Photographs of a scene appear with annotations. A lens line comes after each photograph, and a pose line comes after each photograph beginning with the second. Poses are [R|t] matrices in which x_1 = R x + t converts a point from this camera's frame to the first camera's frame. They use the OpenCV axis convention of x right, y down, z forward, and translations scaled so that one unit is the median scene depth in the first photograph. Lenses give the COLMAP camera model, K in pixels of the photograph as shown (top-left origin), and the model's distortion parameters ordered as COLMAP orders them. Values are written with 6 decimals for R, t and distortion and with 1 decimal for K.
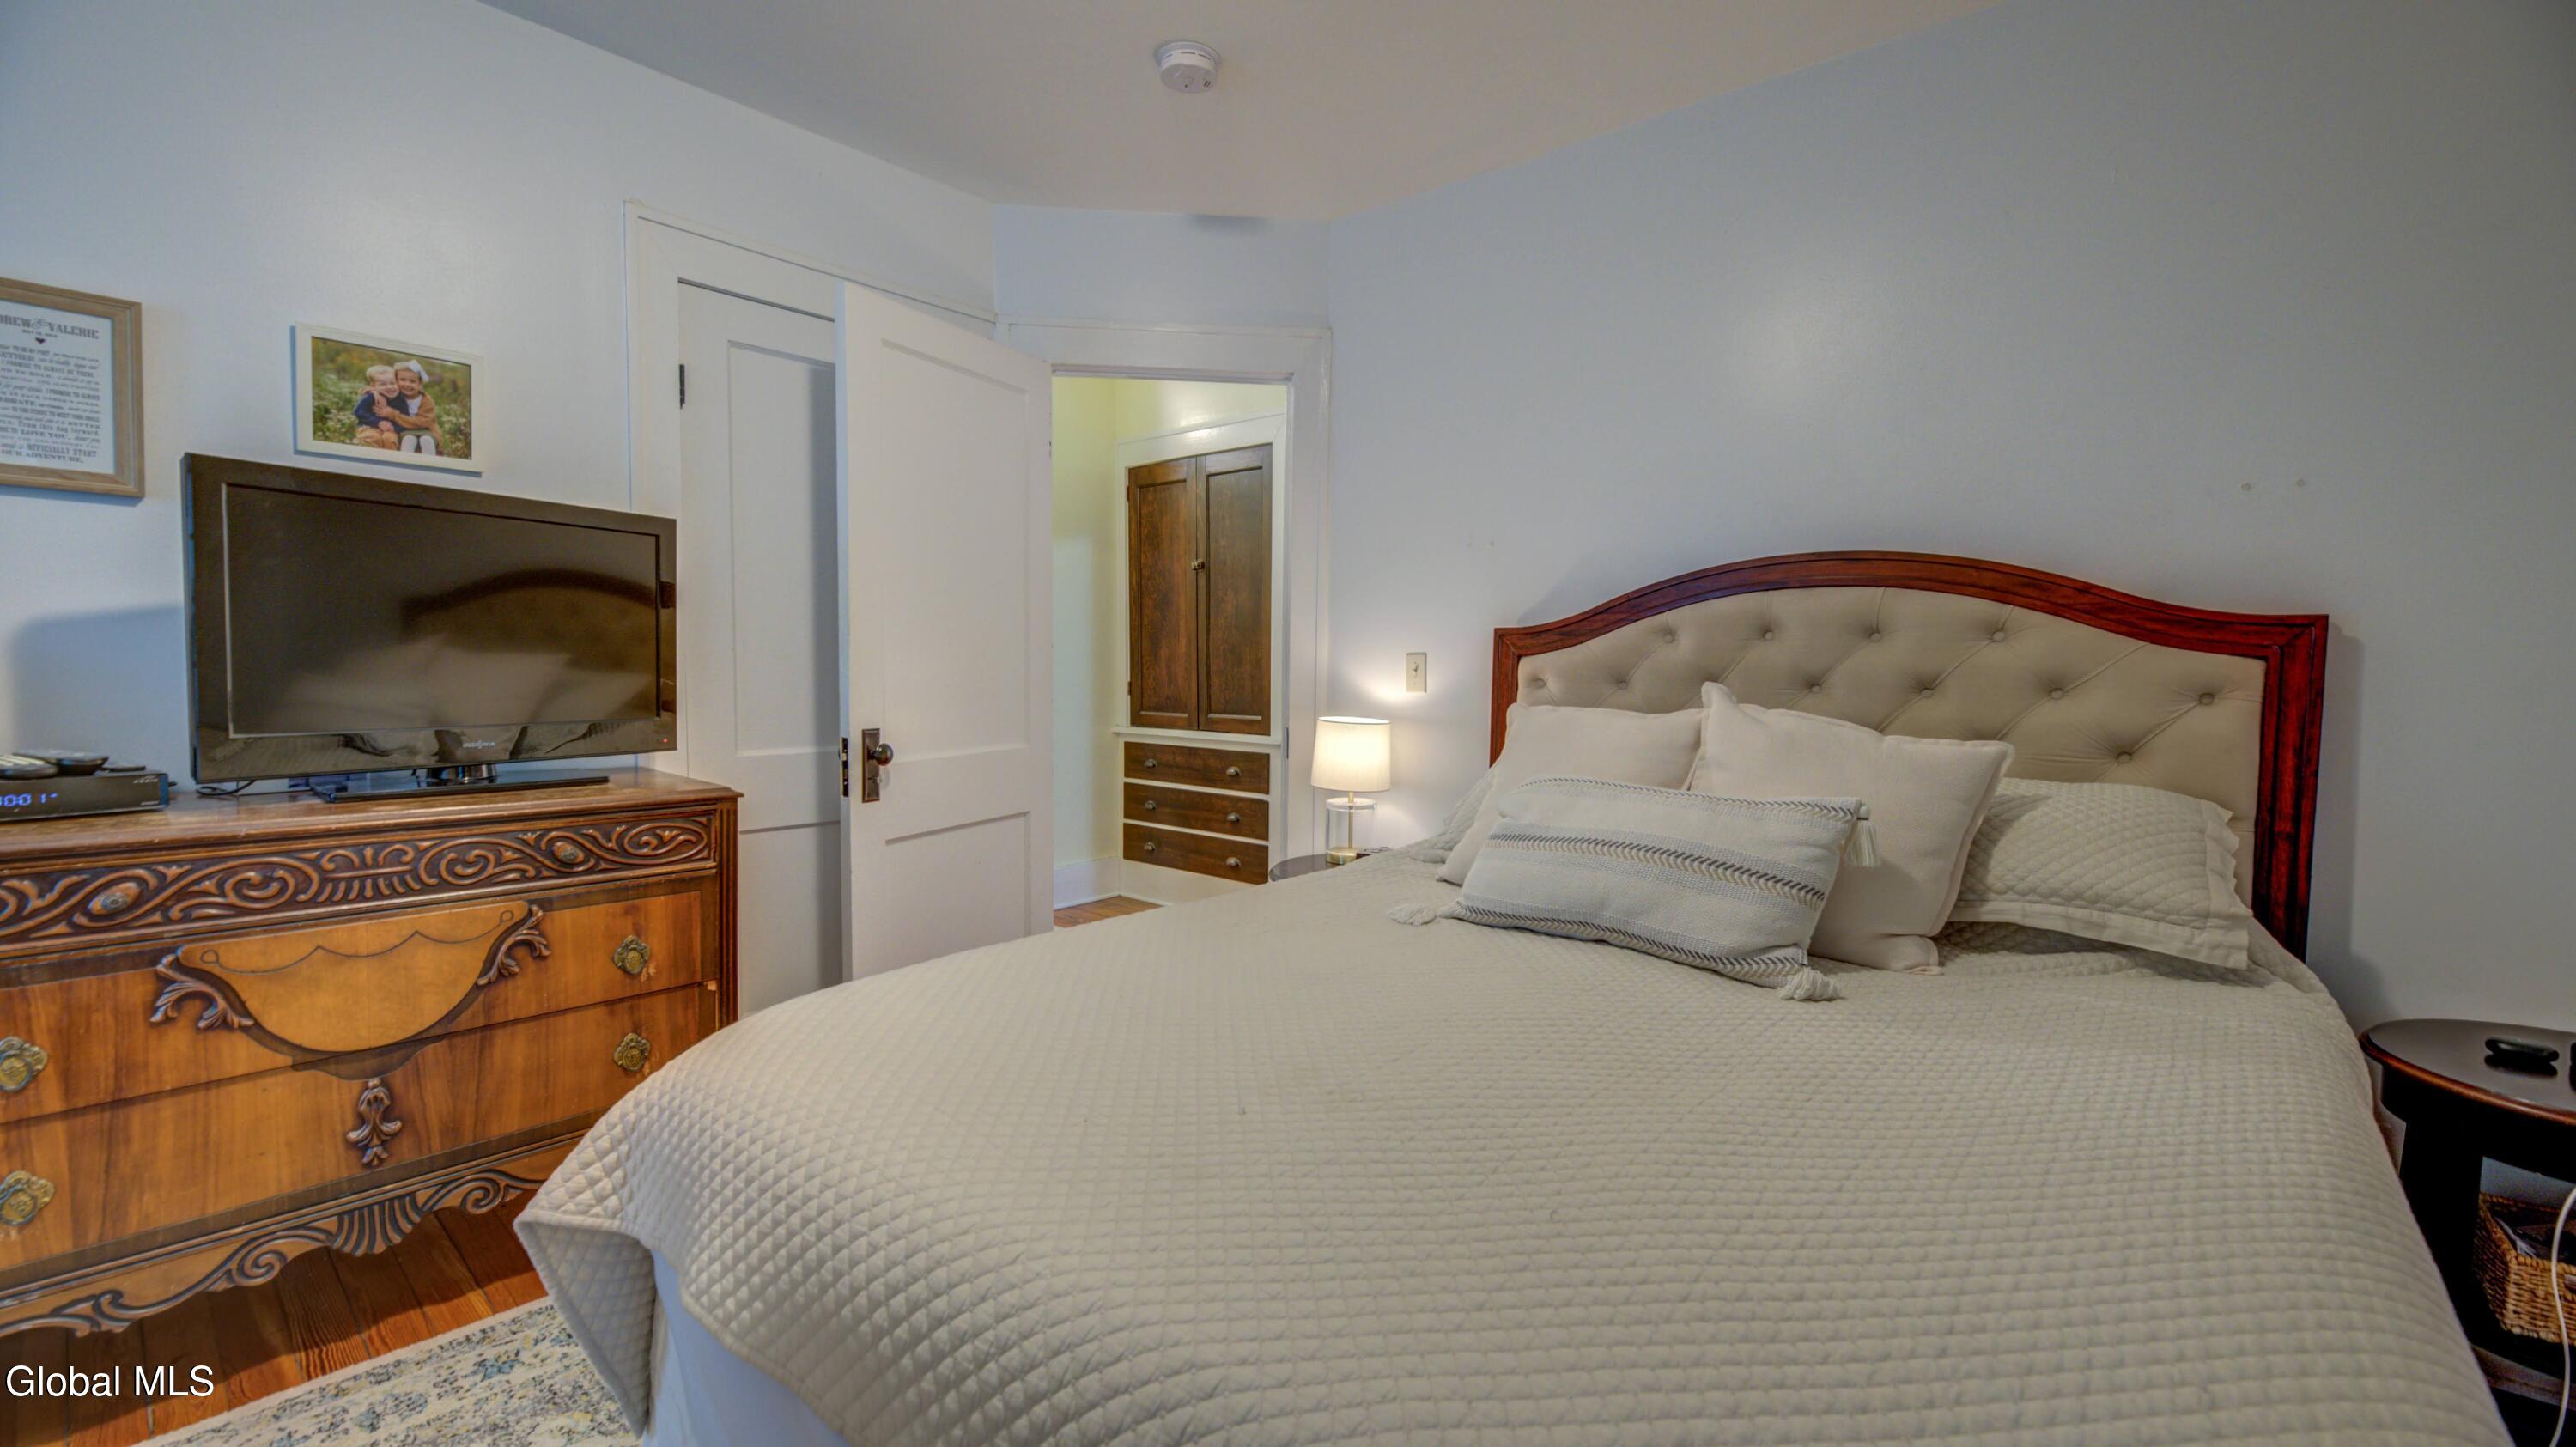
lens RADIAL K [[997.7, 0, 1282.8], [0, 997.7, 717.6], [0, 0, 1]] dist [-0.000204, -0.000001]
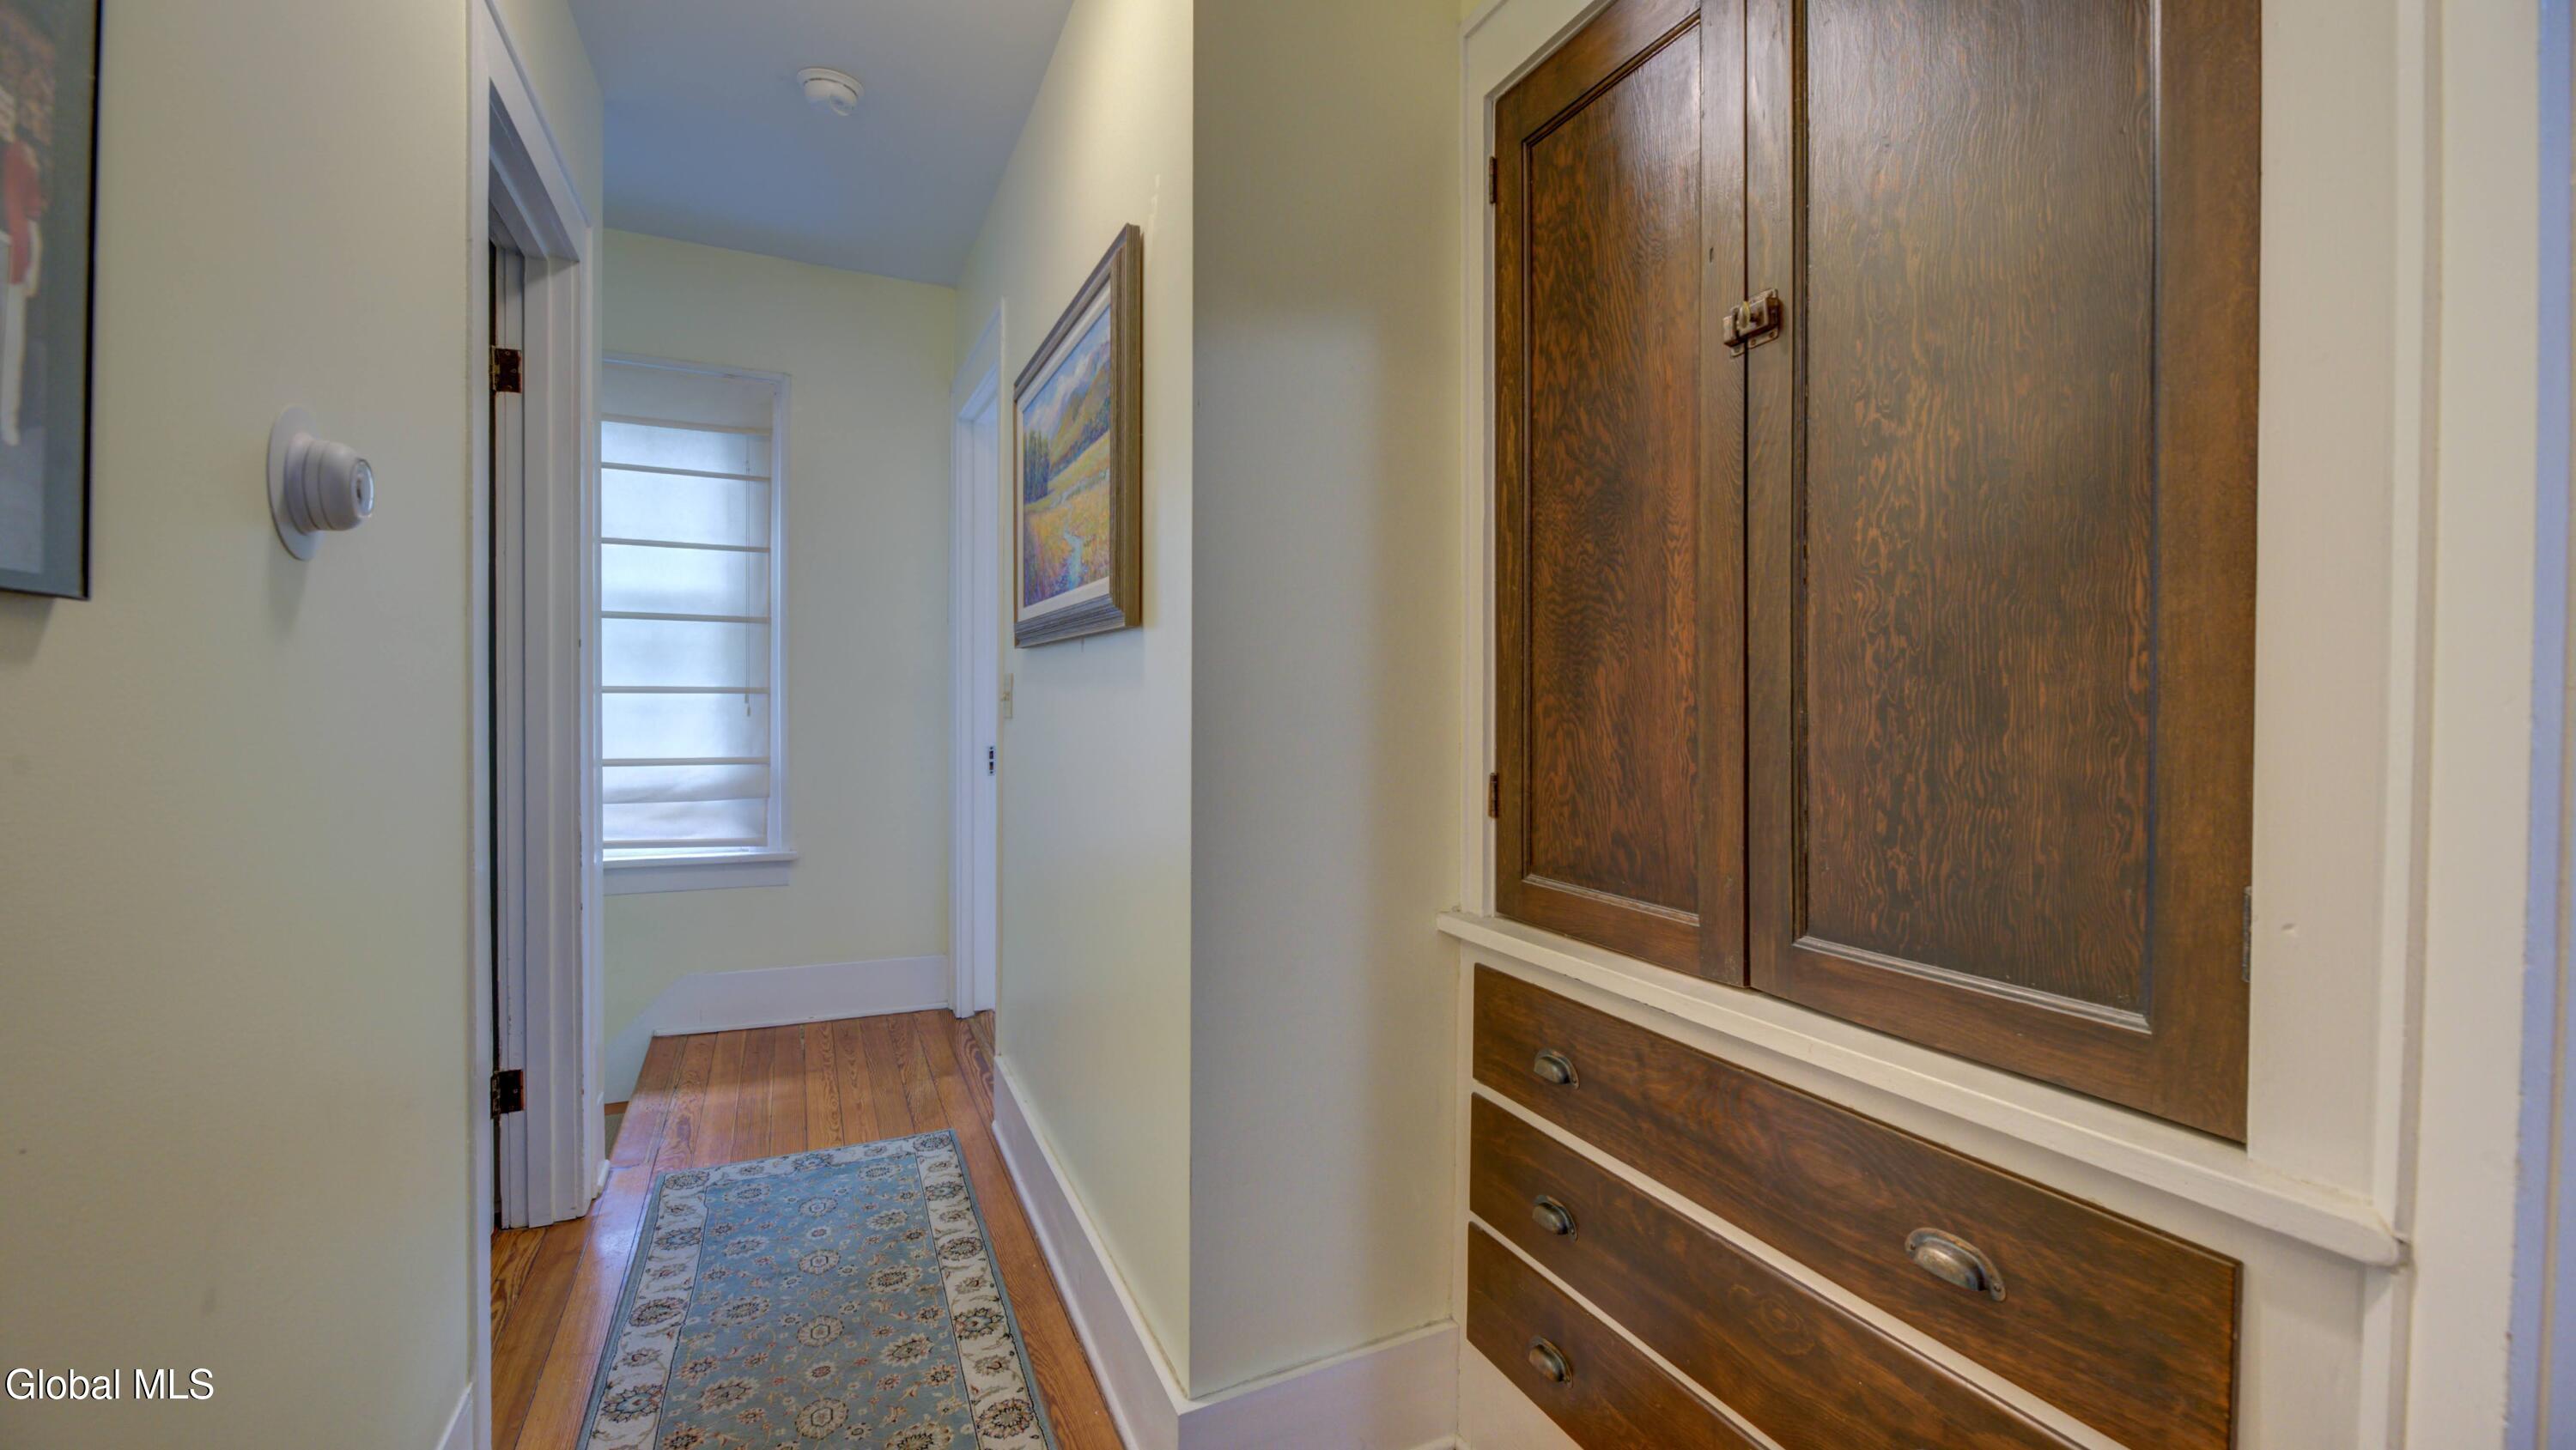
lens RADIAL K [[1079.5, 0, 1286.9], [0, 1079.5, 719.7], [0, 0, 1]] dist [0.001817, 0.000545]
pose [[0.916349, 0.003743, -0.400363, -0.078882], [-0.019466, 0.999190, -0.035213, -0.040956], [0.399907, 0.040061, 0.915680, 0.677342]]
